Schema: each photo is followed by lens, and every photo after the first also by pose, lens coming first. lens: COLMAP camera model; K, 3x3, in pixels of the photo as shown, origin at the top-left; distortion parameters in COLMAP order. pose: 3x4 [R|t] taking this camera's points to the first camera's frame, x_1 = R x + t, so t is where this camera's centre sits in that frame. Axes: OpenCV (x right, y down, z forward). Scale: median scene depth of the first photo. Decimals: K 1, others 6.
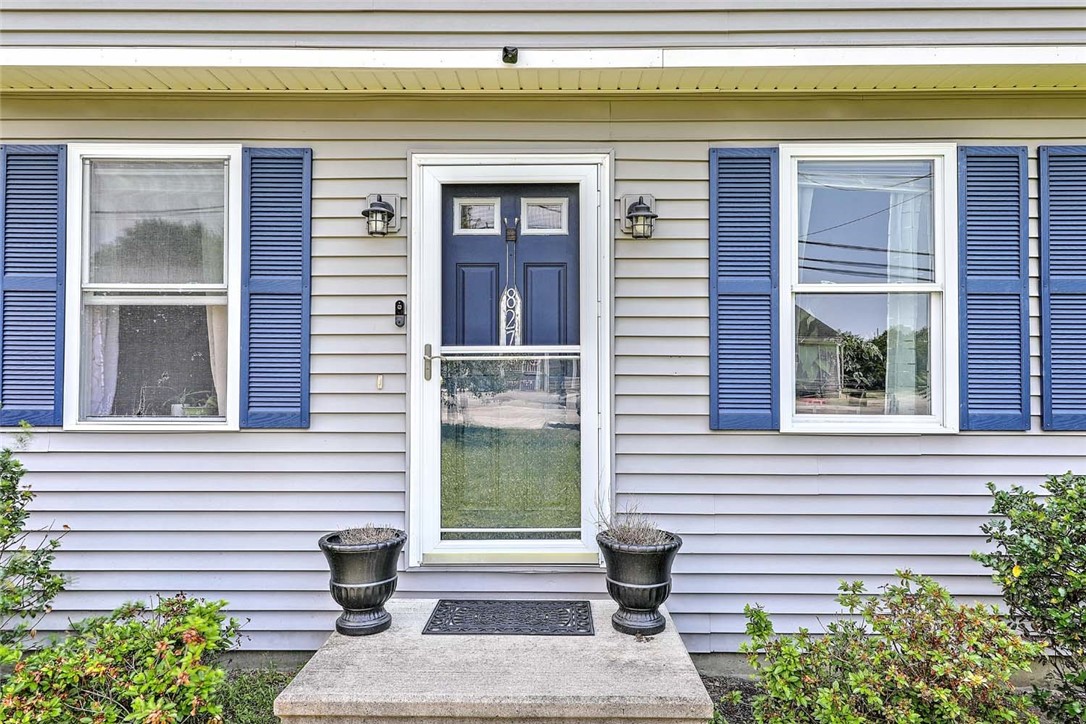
lens RADIAL K [[711.9, 0, 543.6], [0, 711.9, 353.4], [0, 0, 1]] dist [-0.009996, -0.001816]
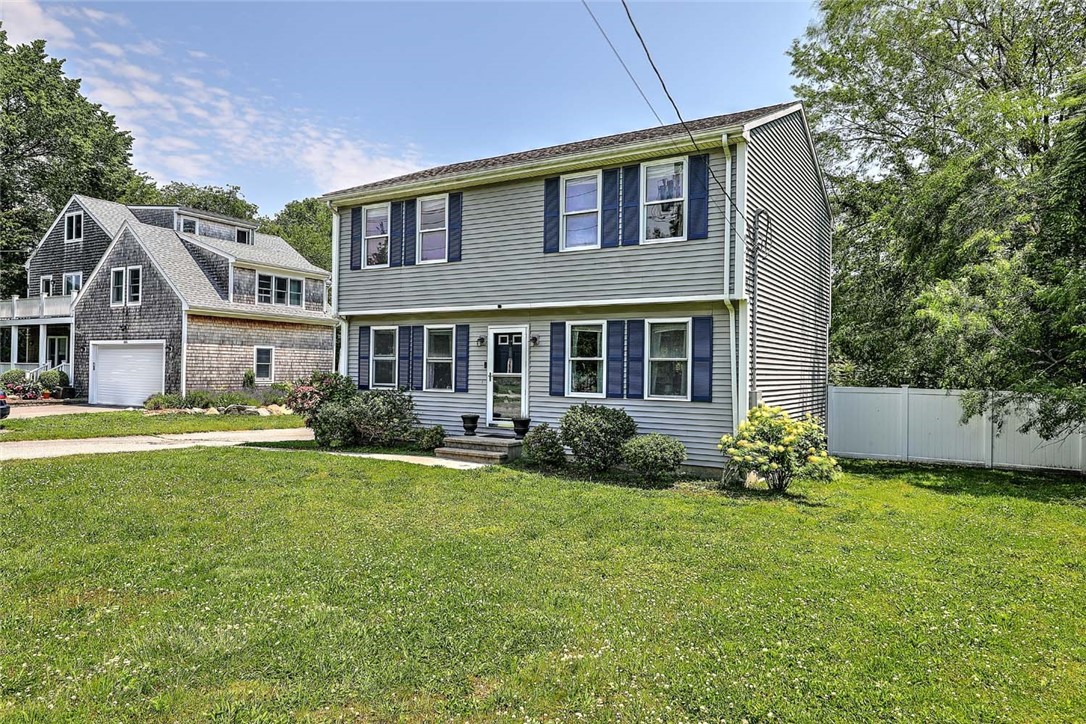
lens RADIAL K [[711.9, 0, 542.8], [0, 711.9, 365.5], [0, 0, 1]] dist [-0.009996, -0.001816]
pose [[0.847591, 0.005782, -0.530619, 2.253123], [-0.005317, 0.999983, 0.002404, -0.063802], [0.530624, 0.000784, 0.847607, -2.298998]]
